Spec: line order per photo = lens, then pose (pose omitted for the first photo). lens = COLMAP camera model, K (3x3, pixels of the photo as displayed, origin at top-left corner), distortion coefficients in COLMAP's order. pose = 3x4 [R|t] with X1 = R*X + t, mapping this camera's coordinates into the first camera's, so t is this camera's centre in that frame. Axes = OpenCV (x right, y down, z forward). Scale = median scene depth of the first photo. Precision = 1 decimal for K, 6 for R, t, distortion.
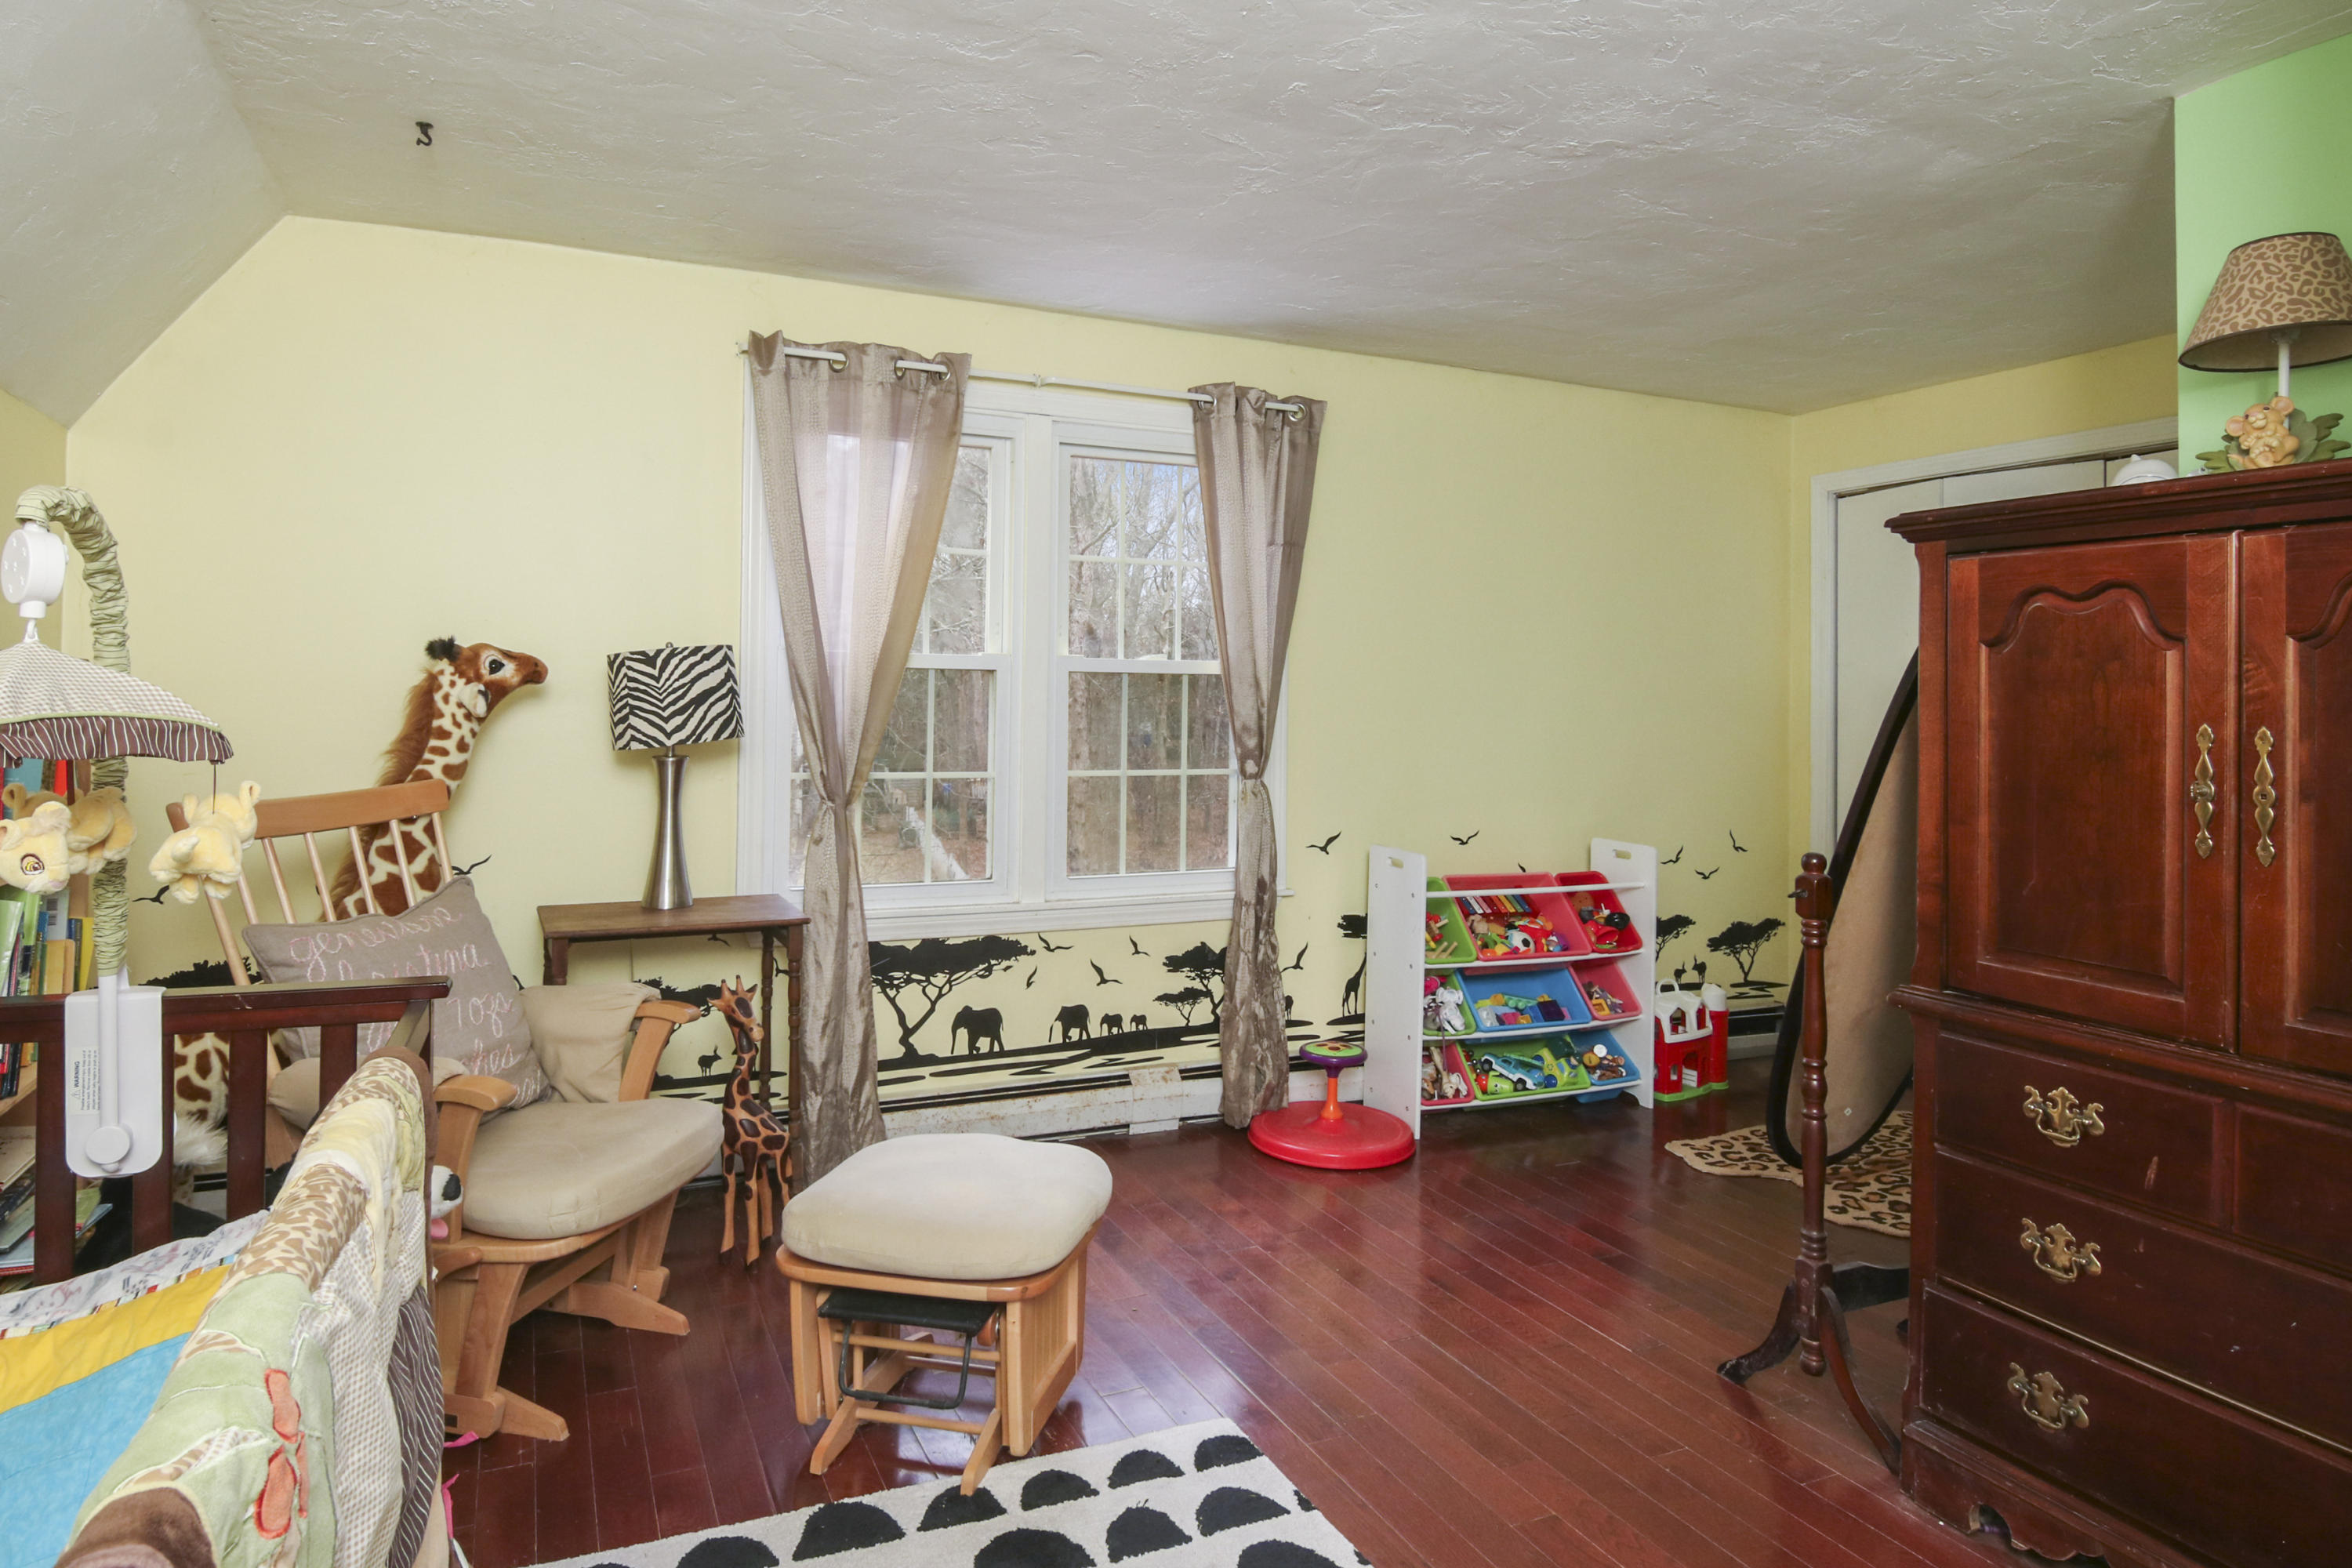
lens RADIAL K [[1350.0, 0, 1173.4], [0, 1350.0, 677.0], [0, 0, 1]] dist [-0.001655, -0.009958]
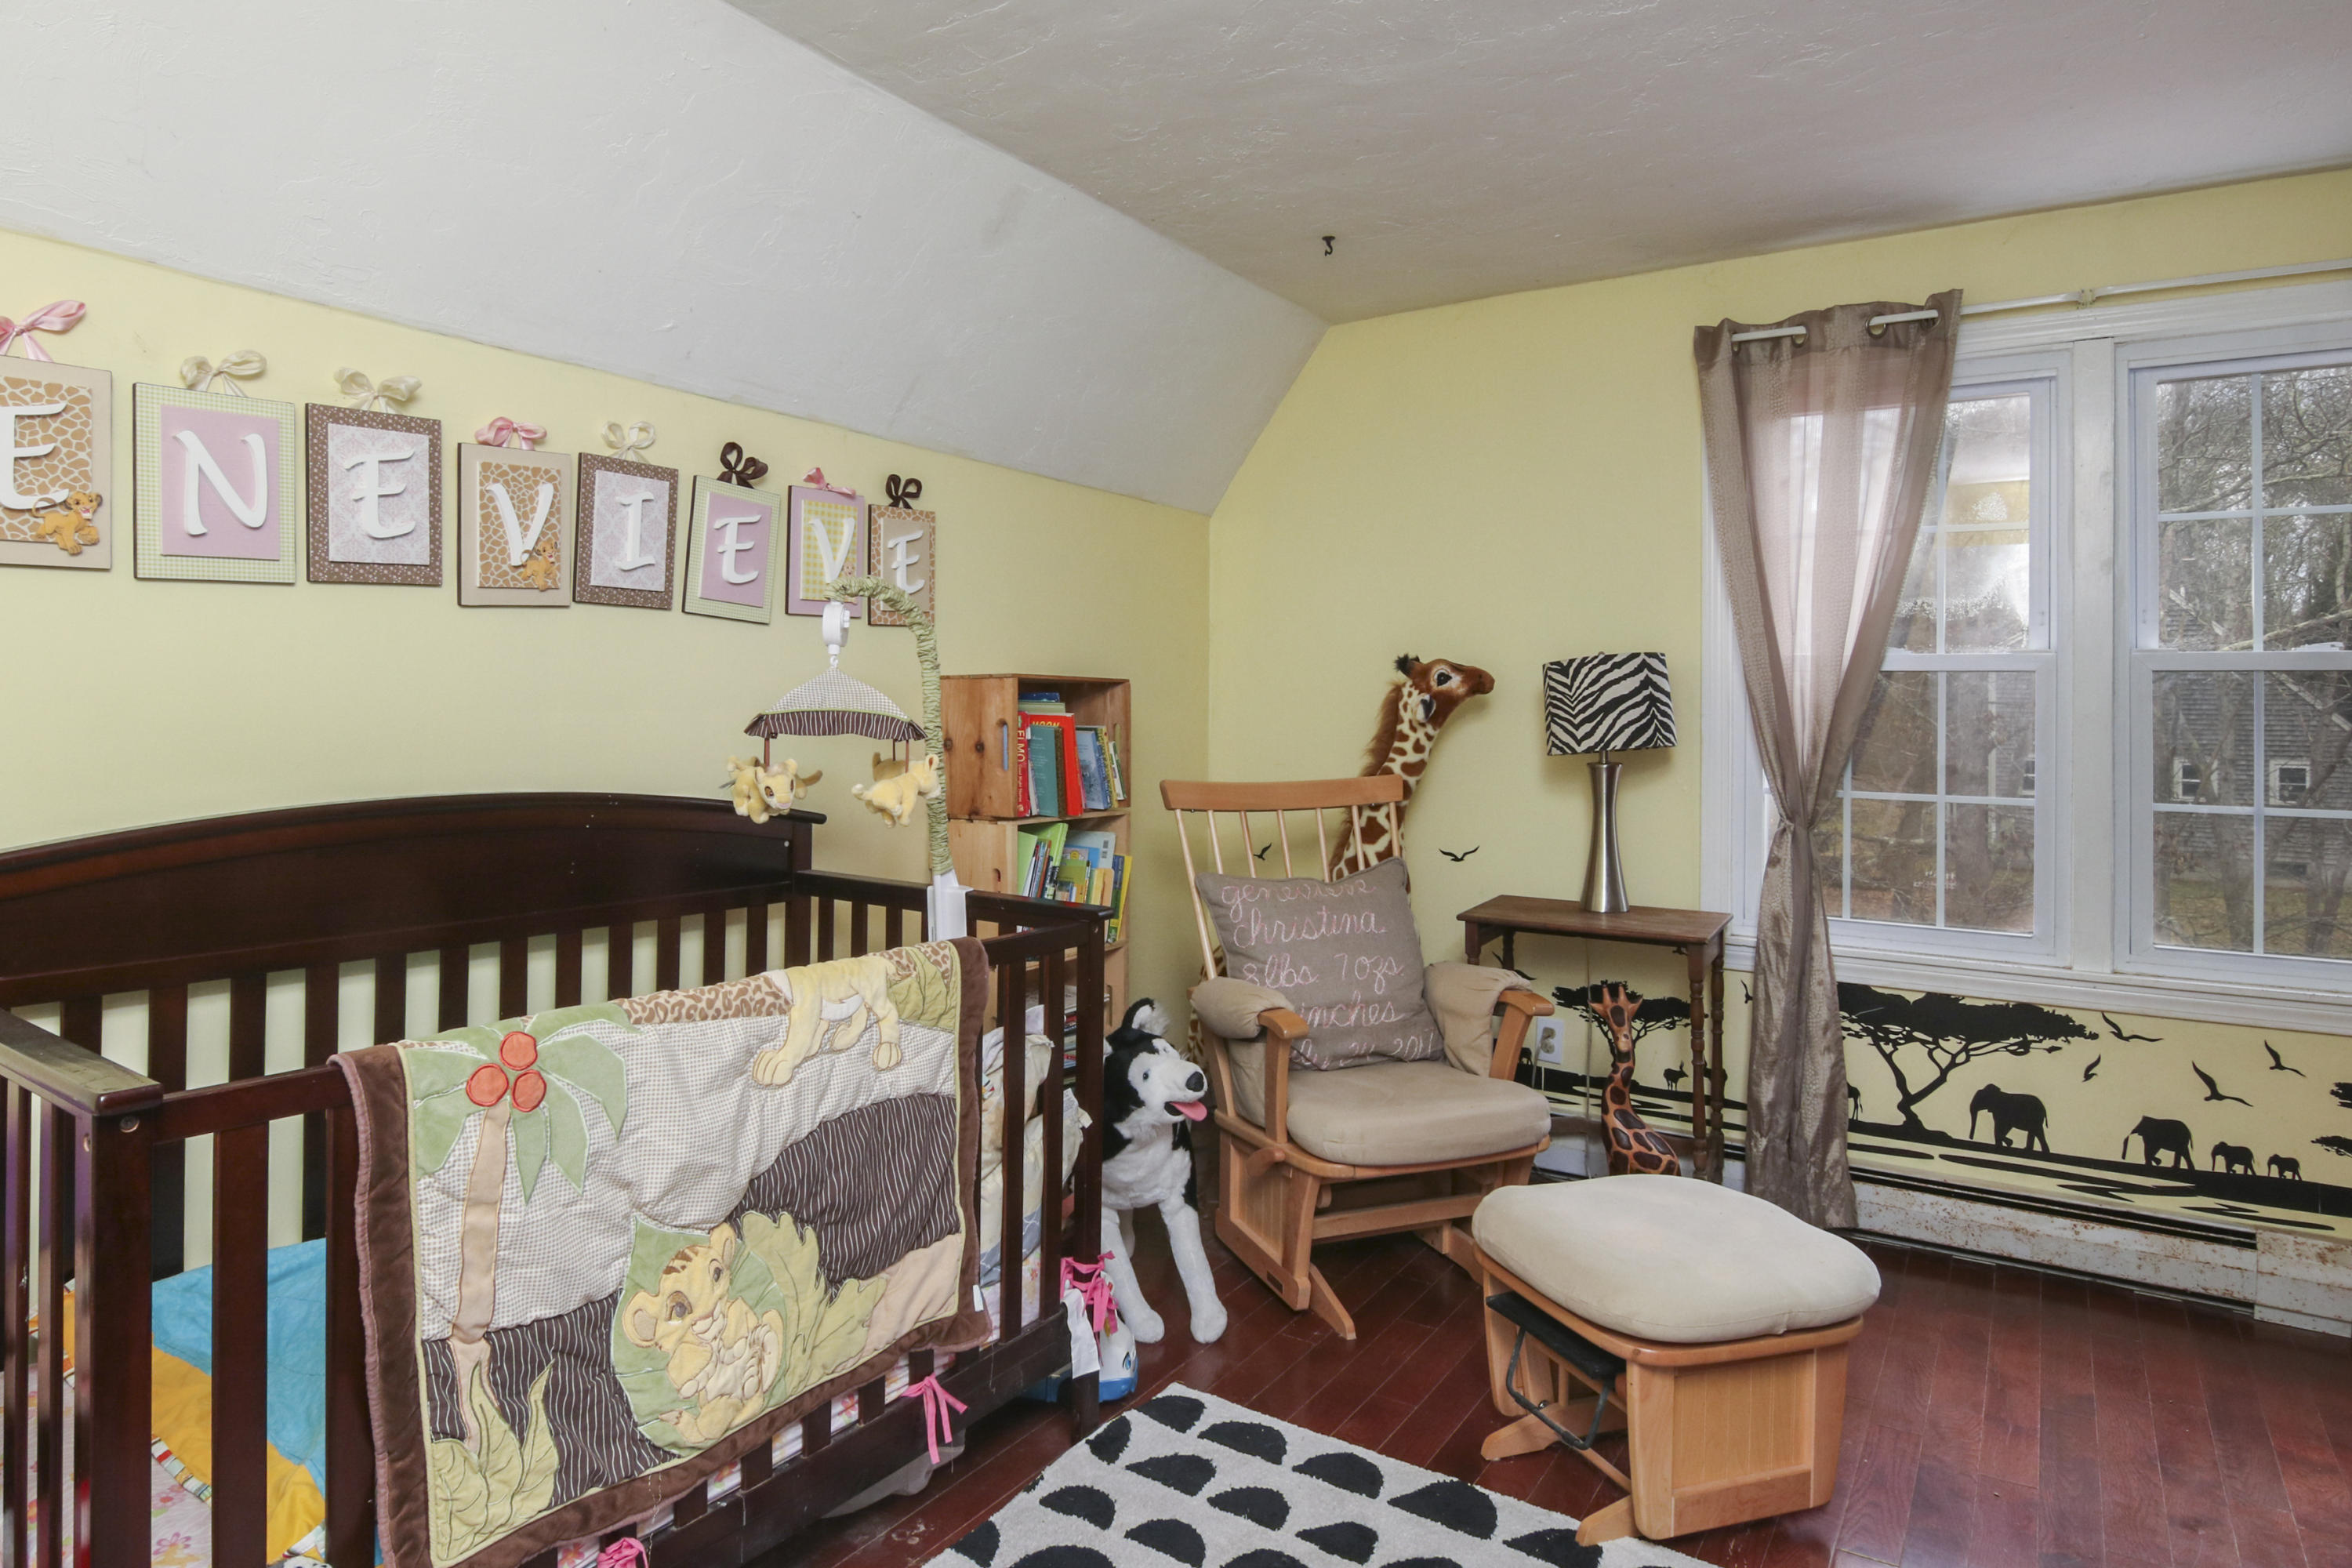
lens RADIAL K [[1381.3, 0, 1141.6], [0, 1381.3, 684.4], [0, 0, 1]] dist [-0.000966, -0.011238]
pose [[0.537969, -0.016712, -0.842799, 0.295313], [0.010966, 0.999858, -0.012827, 0.007852], [0.842893, -0.002341, 0.538076, 0.129867]]
